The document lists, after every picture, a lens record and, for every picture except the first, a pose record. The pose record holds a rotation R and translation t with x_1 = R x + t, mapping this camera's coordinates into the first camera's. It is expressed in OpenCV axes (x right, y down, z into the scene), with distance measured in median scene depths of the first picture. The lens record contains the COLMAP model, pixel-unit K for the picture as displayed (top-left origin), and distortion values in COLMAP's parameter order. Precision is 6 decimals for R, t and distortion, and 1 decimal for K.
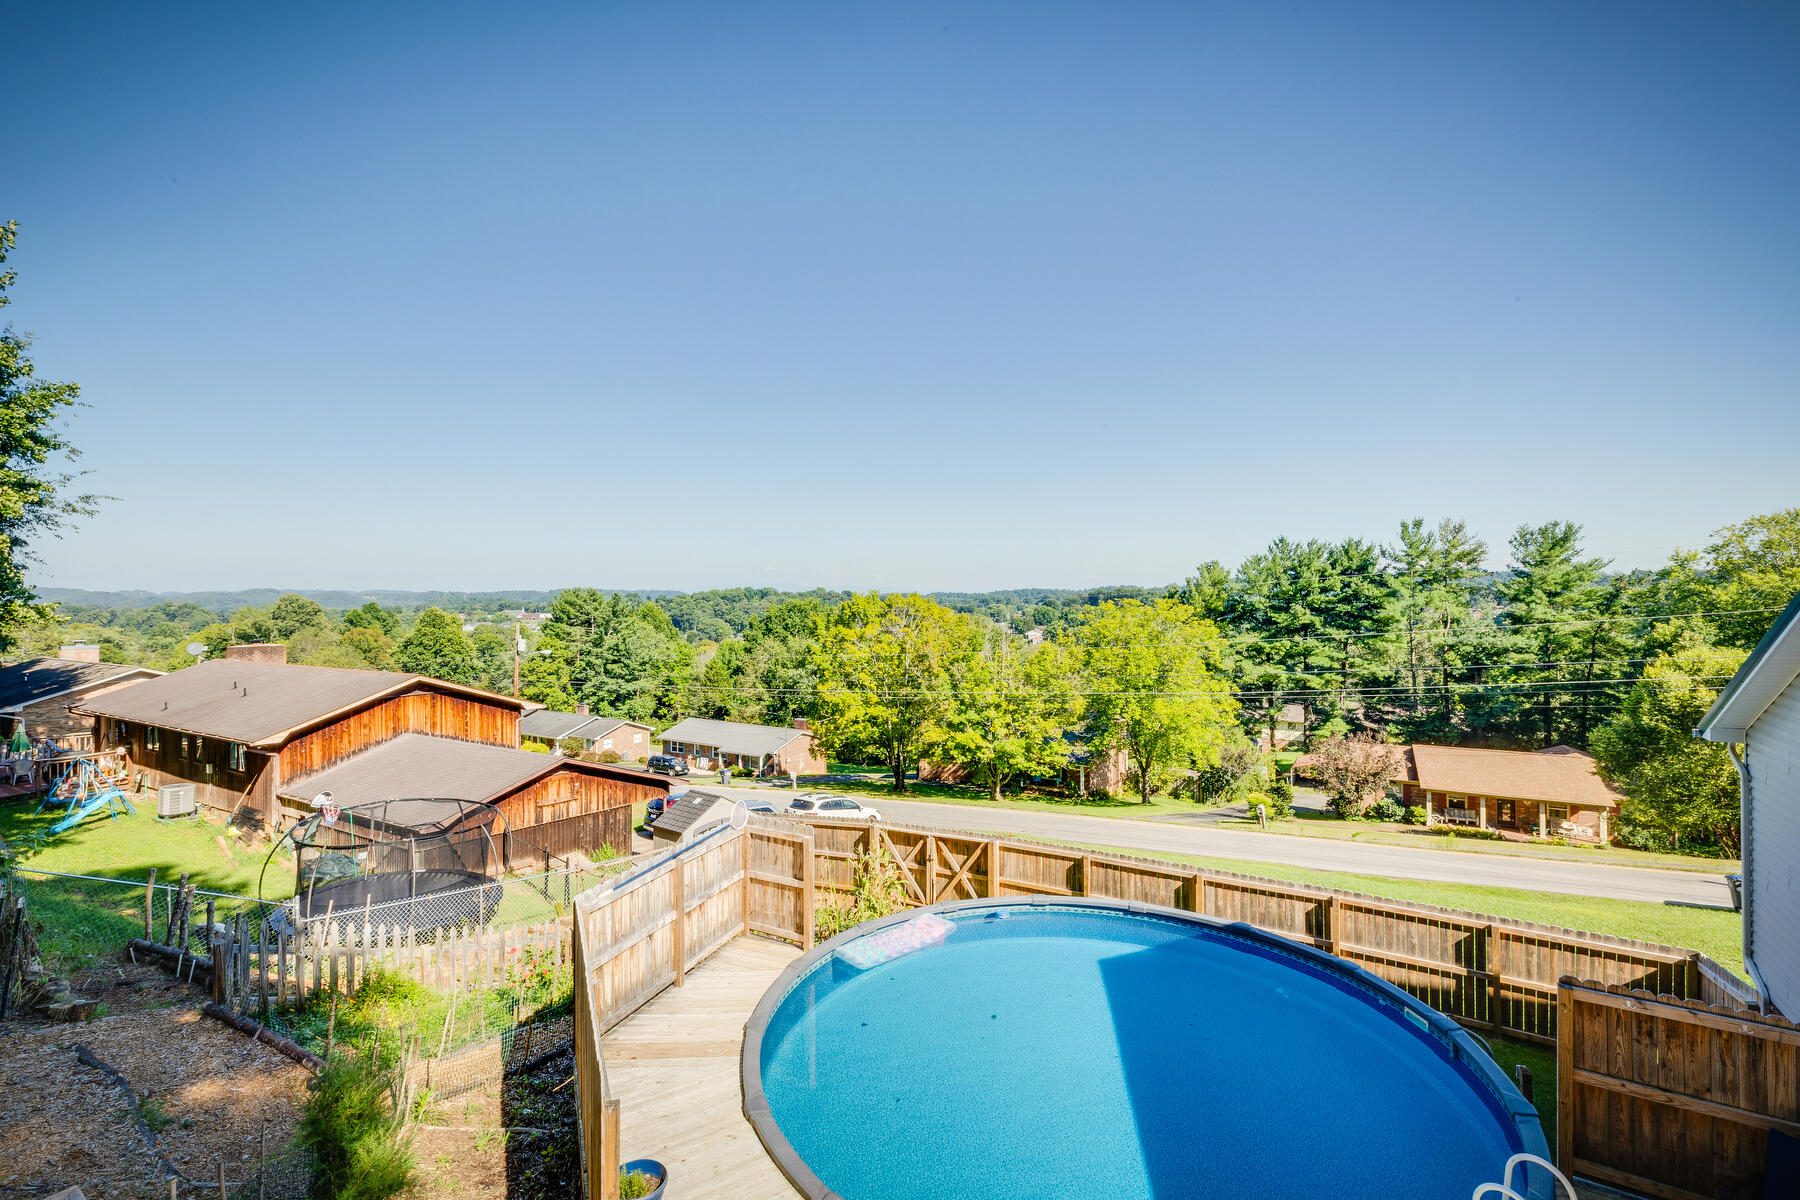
lens RADIAL K [[803.5, 0, 902.2], [0, 803.5, 595.0], [0, 0, 1]] dist [0.003454, 0.000210]
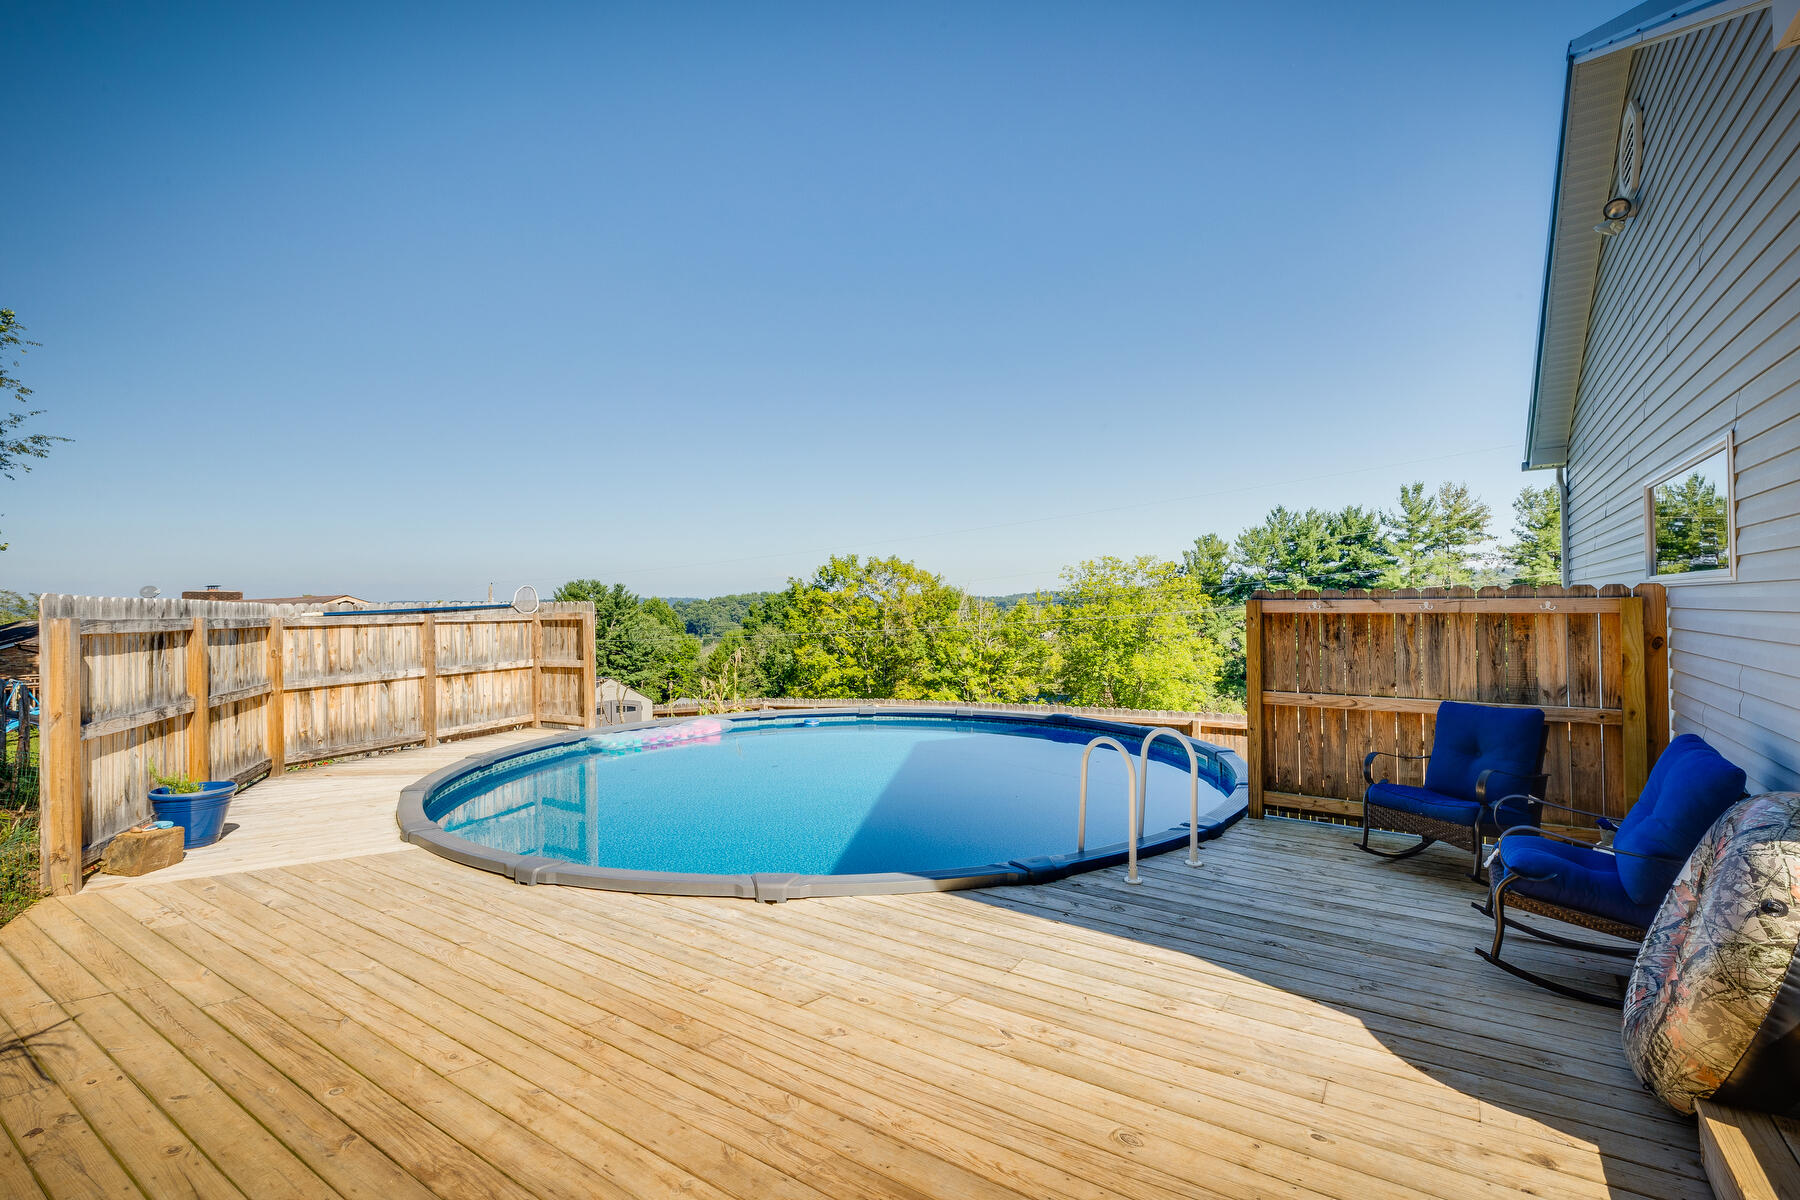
lens RADIAL K [[806.4, 0, 900.0], [0, 806.4, 595.3], [0, 0, 1]] dist [0.002831, 0.000507]
pose [[0.999634, -0.010763, -0.024816, 0.037486], [0.010632, 0.999929, -0.005384, 0.039823], [0.024872, 0.005118, 0.999678, 0.008207]]
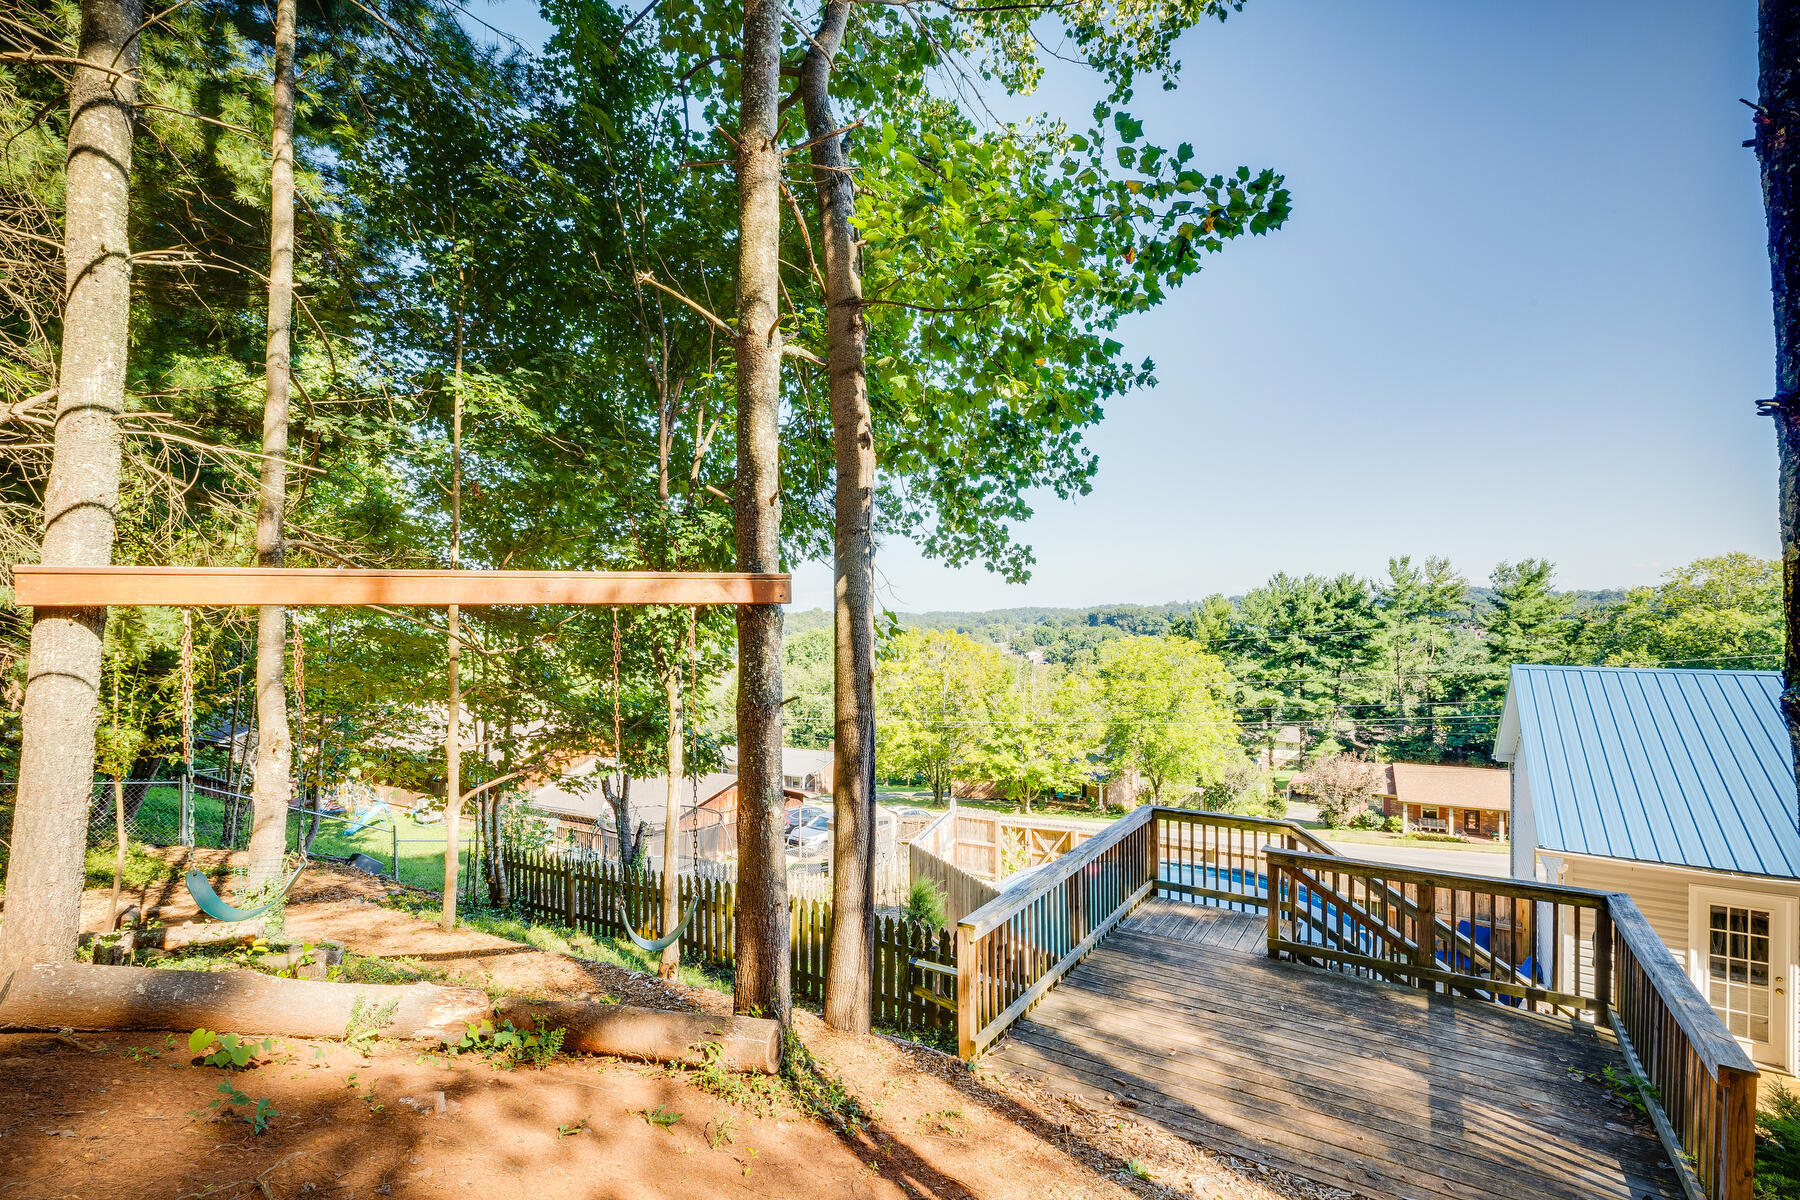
lens RADIAL K [[812.6, 0, 897.0], [0, 812.6, 631.5], [0, 0, 1]] dist [0.001859, 0.000503]
pose [[0.999985, -0.005082, -0.002117, -0.045231], [0.005125, 0.999774, 0.020636, -0.019511], [0.002011, -0.020646, 0.999785, -0.104594]]
